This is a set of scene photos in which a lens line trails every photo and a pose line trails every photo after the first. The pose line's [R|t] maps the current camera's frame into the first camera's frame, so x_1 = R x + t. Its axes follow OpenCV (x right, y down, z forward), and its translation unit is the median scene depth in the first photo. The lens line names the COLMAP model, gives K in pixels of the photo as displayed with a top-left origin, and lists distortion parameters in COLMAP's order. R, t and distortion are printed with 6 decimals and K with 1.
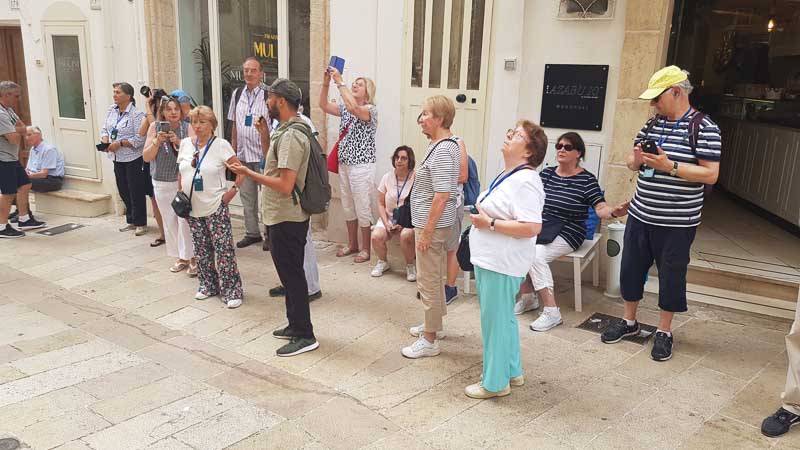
lens RADIAL K [[638.3, 0, 400.0], [0, 638.3, 225.0], [0, 0, 1]] dist [0.085154, -0.098207]
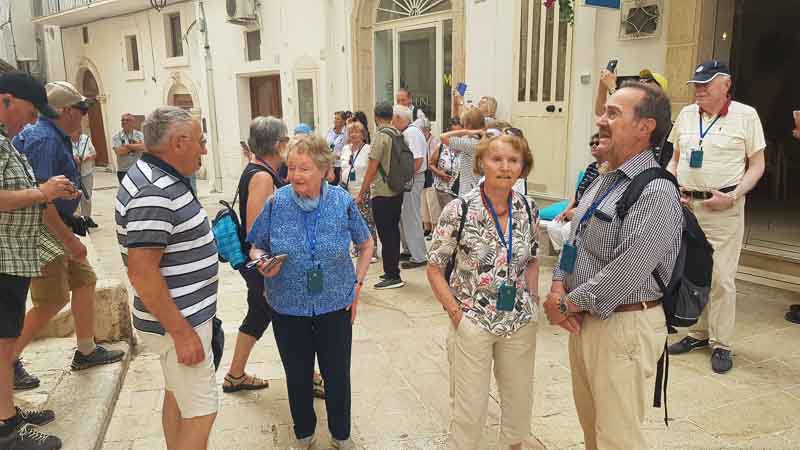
lens RADIAL K [[638.3, 0, 400.0], [0, 638.3, 225.0], [0, 0, 1]] dist [0.085154, -0.098207]
pose [[0.911575, 0.032417, -0.409853, 0.360388], [-0.049195, 0.998325, -0.030454, 0.080822], [0.408179, 0.047924, 0.911643, -0.243662]]
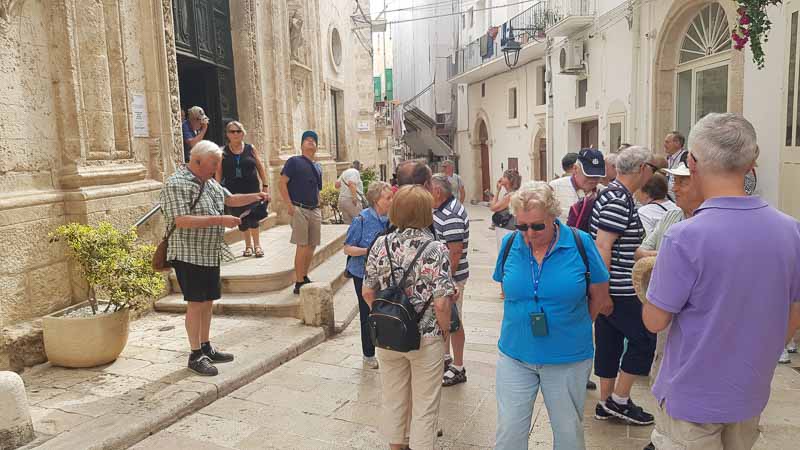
lens RADIAL K [[638.3, 0, 400.0], [0, 638.3, 225.0], [0, 0, 1]] dist [0.085154, -0.098207]
pose [[0.502115, 0.051247, -0.863281, 0.720419], [-0.146596, 0.988840, -0.026565, 0.053029], [0.852285, 0.139892, 0.504024, -0.124547]]
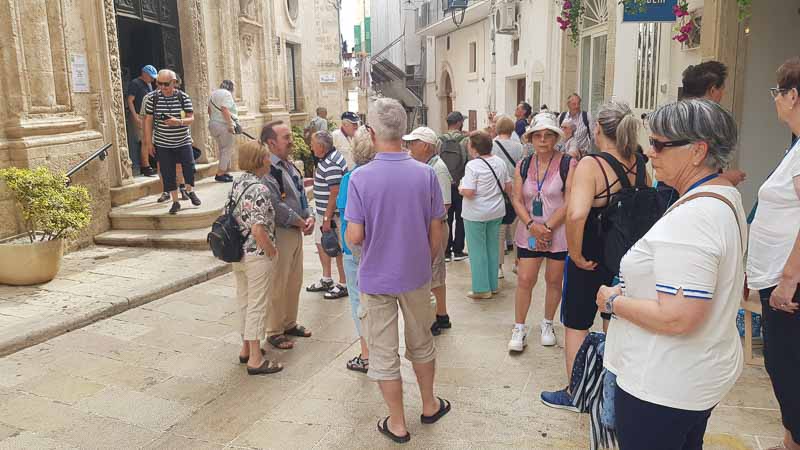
lens RADIAL K [[636.2, 0, 399.1], [0, 636.2, 209.7], [0, 0, 1]] dist [0.052250, -0.081528]
pose [[0.520190, 0.102557, -0.847871, 0.975979], [-0.154722, 0.987653, 0.024539, 0.036460], [0.839919, 0.118420, 0.529635, -0.075087]]
